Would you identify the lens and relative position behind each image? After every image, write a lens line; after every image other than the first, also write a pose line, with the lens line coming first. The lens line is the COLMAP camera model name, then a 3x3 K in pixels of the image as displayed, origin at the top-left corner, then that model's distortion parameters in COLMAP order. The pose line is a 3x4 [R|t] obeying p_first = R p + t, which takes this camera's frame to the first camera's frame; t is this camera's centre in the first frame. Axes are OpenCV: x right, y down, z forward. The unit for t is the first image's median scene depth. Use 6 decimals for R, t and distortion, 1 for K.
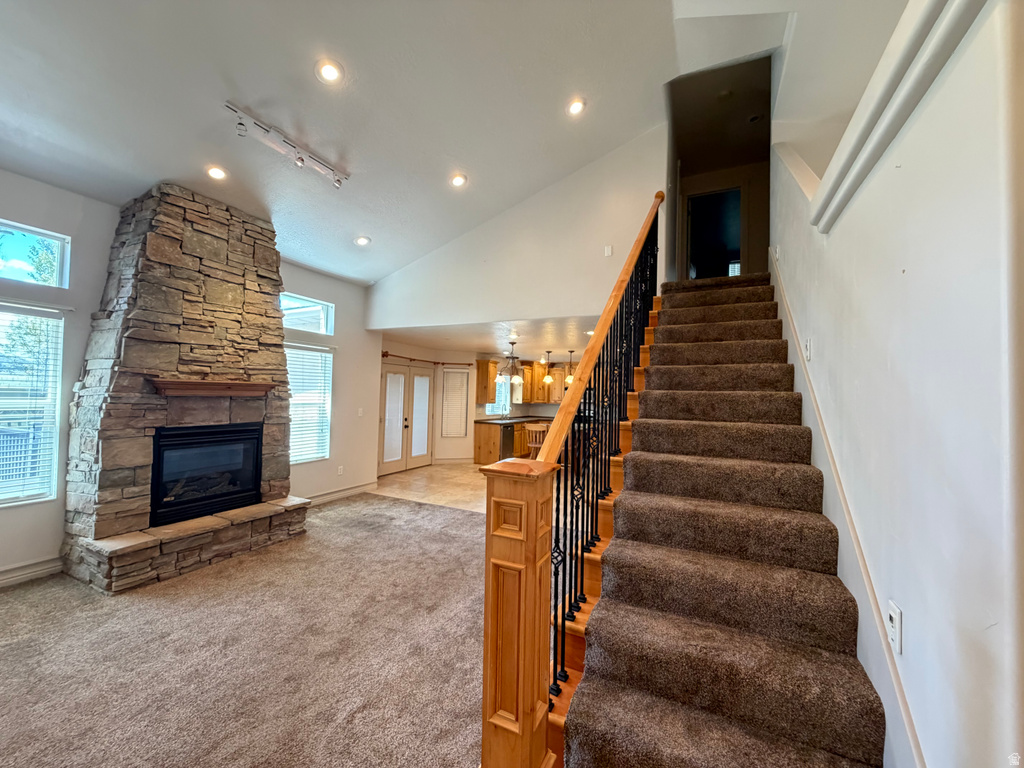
lens RADIAL K [[412.3, 0, 512.3], [0, 412.3, 383.8], [0, 0, 1]] dist [-0.000887, -0.000032]
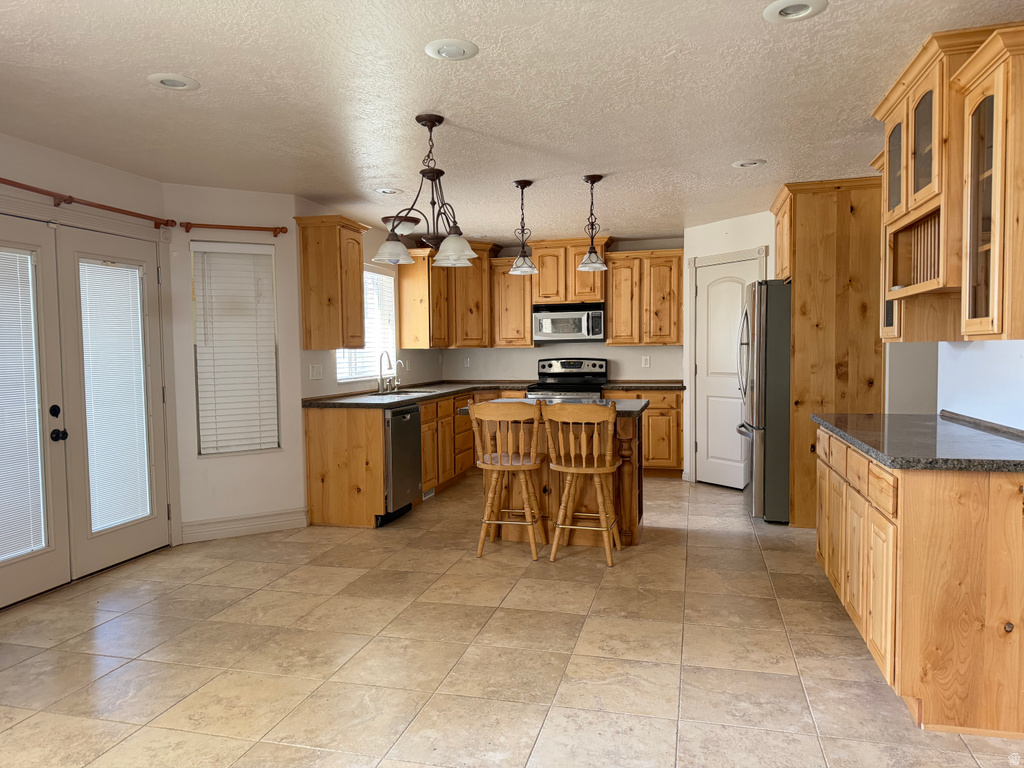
lens RADIAL K [[721.4, 0, 512.8], [0, 721.4, 384.7], [0, 0, 1]] dist [0.072200, -0.085284]
pose [[0.978159, -0.050604, 0.201605, -0.042651], [0.034040, 0.995817, 0.084796, 0.032062], [-0.205052, -0.076082, 0.975790, 0.386834]]
